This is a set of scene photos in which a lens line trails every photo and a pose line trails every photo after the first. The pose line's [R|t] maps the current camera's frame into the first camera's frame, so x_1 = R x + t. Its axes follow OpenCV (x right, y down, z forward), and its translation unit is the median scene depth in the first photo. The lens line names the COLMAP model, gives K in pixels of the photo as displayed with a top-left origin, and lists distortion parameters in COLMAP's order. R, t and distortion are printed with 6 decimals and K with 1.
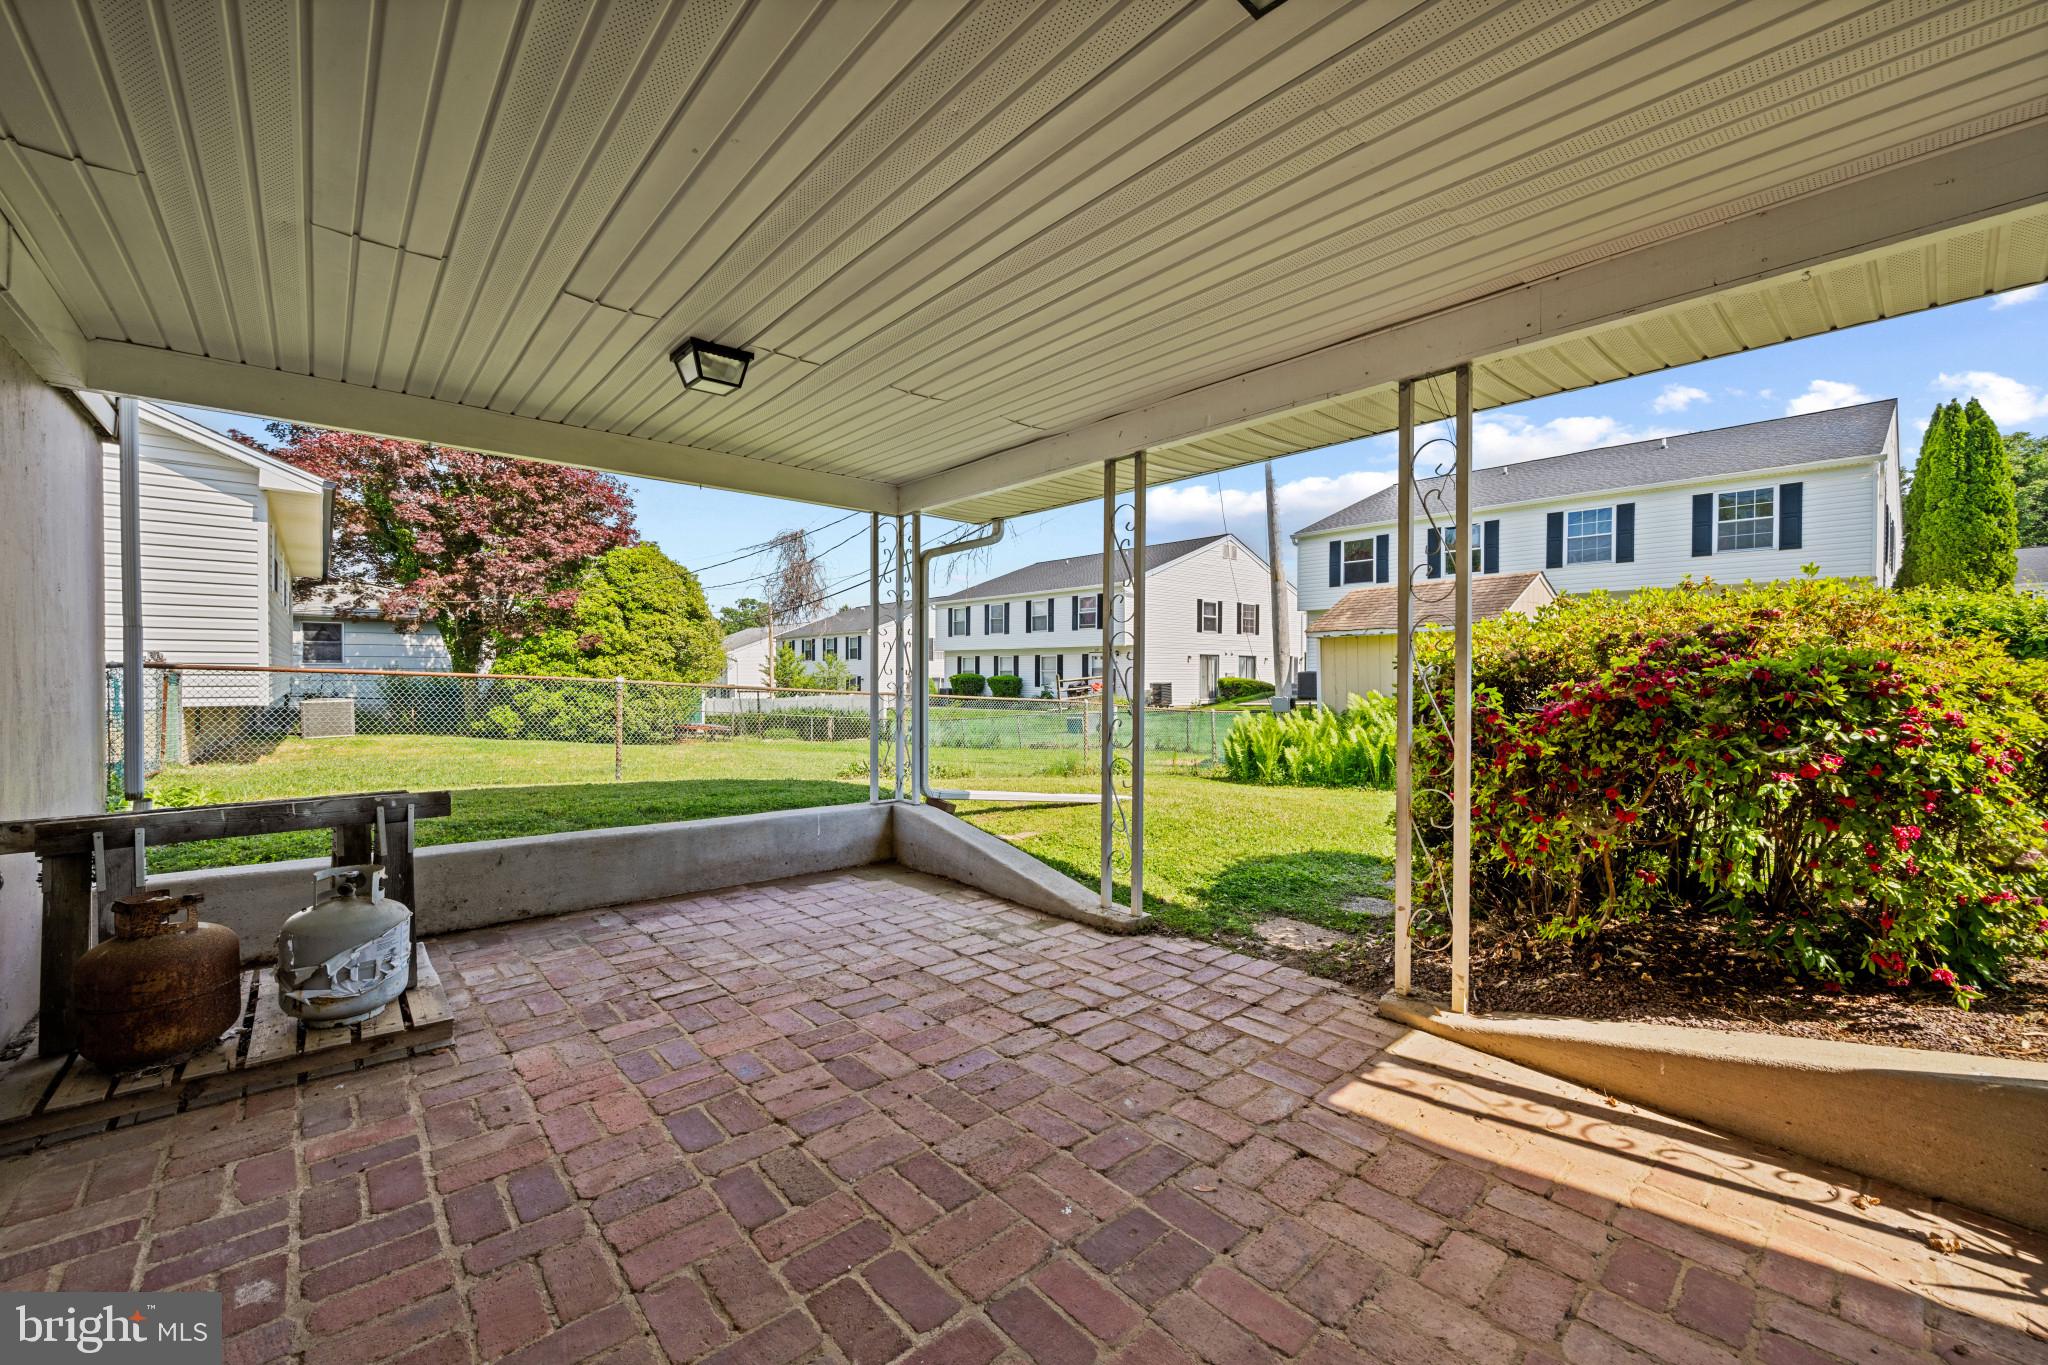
lens RADIAL K [[800.8, 0, 1027.3], [0, 800.8, 680.7], [0, 0, 1]] dist [-0.000176, -0.000143]
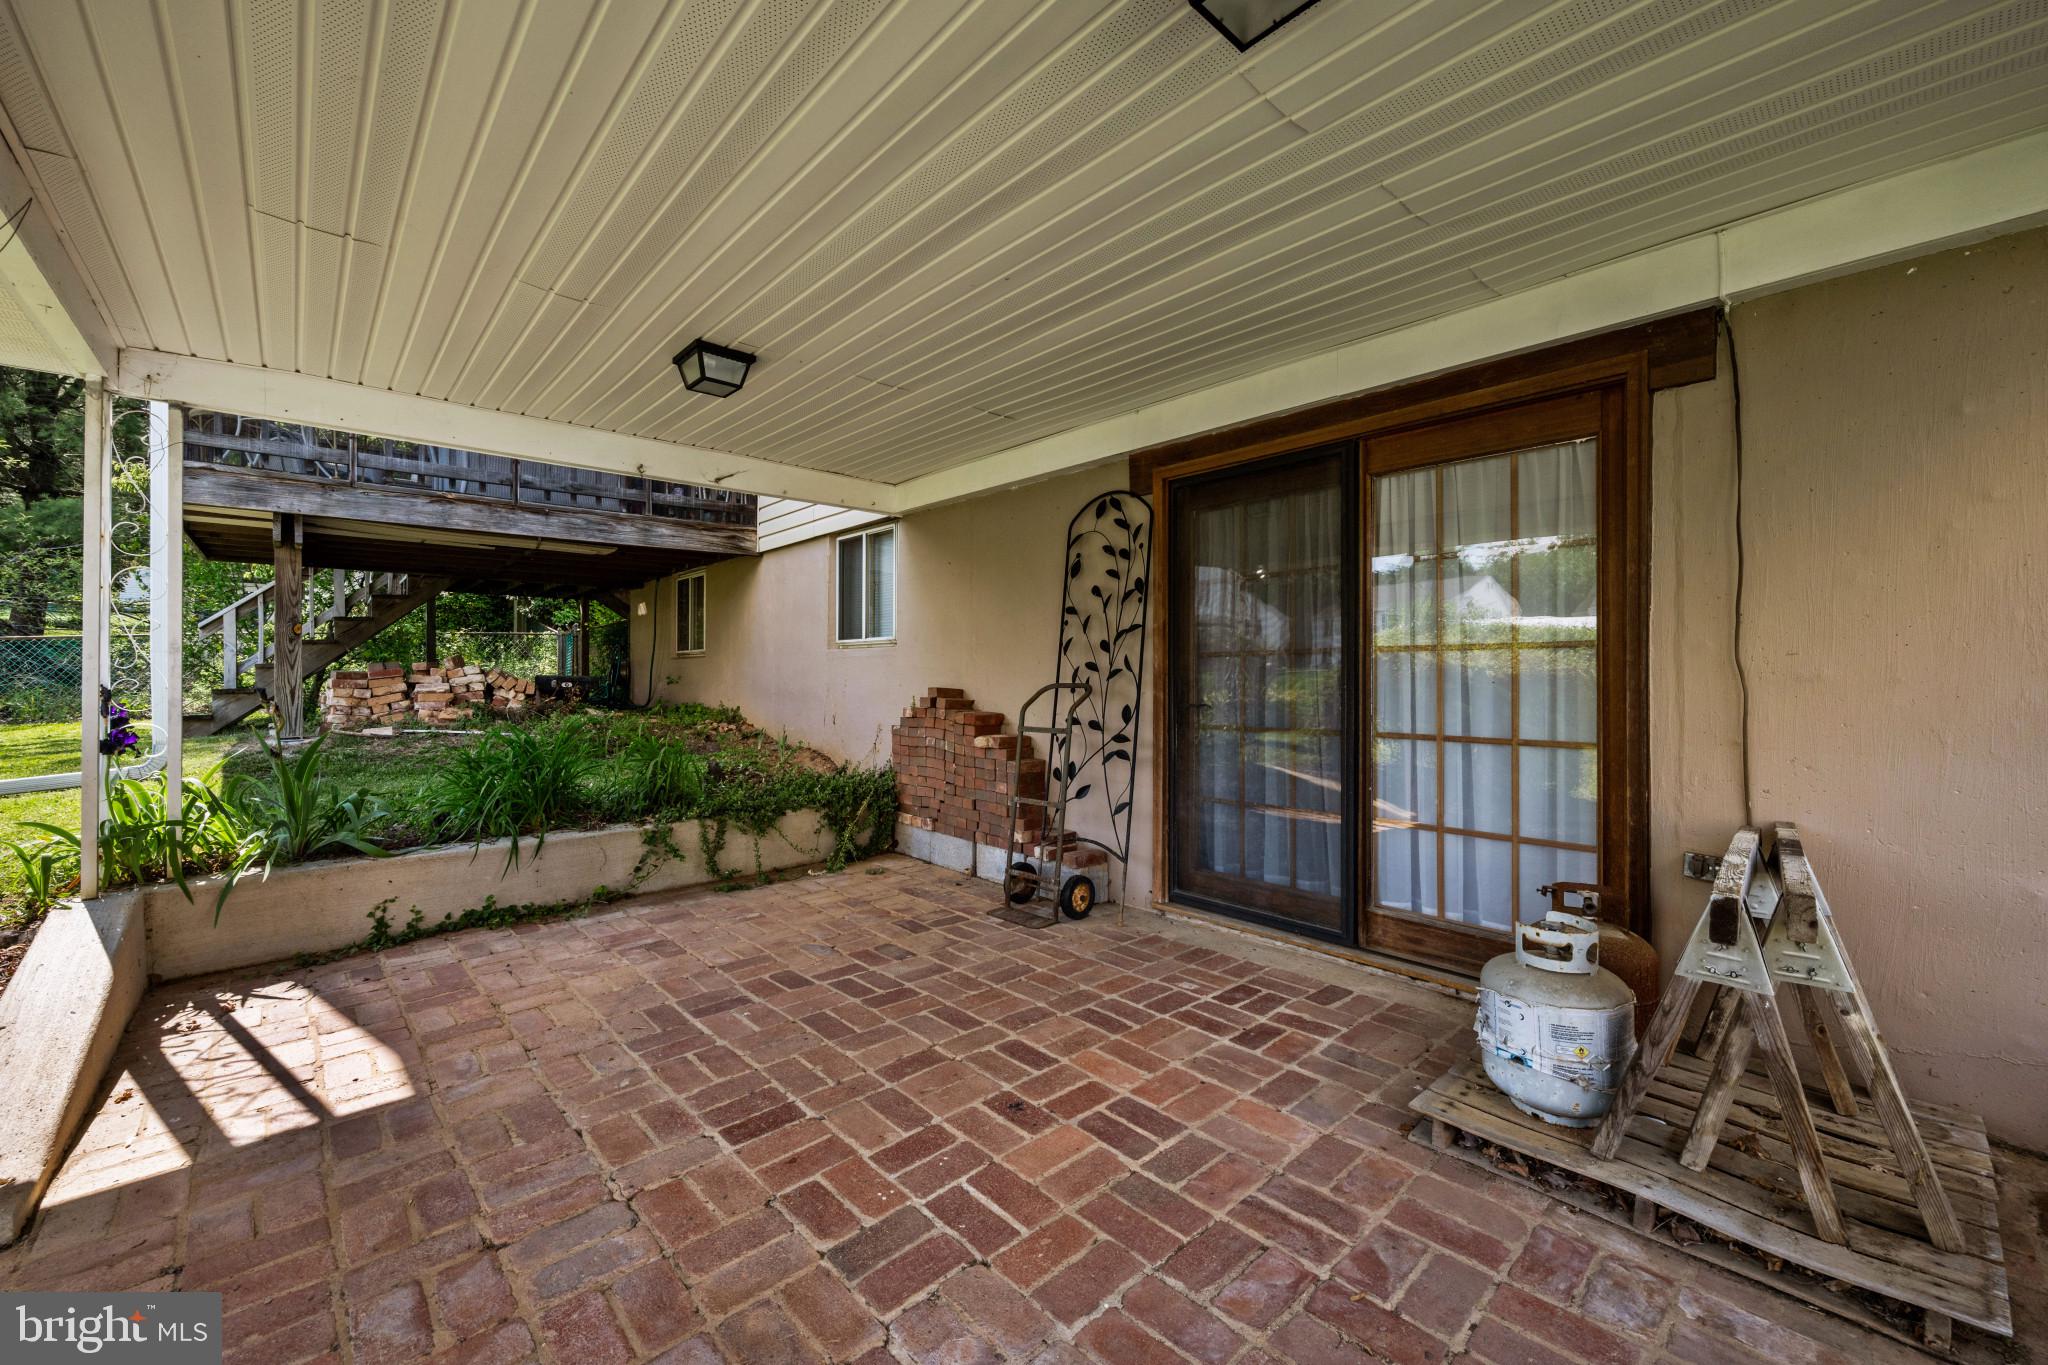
lens RADIAL K [[800.8, 0, 1018.9], [0, 800.8, 671.4], [0, 0, 1]] dist [-0.000176, -0.000143]
pose [[-0.999932, -0.002968, -0.011308, -0.422234], [-0.003038, 0.999976, 0.006227, -0.009297], [0.011289, 0.006261, -0.999917, 2.352190]]
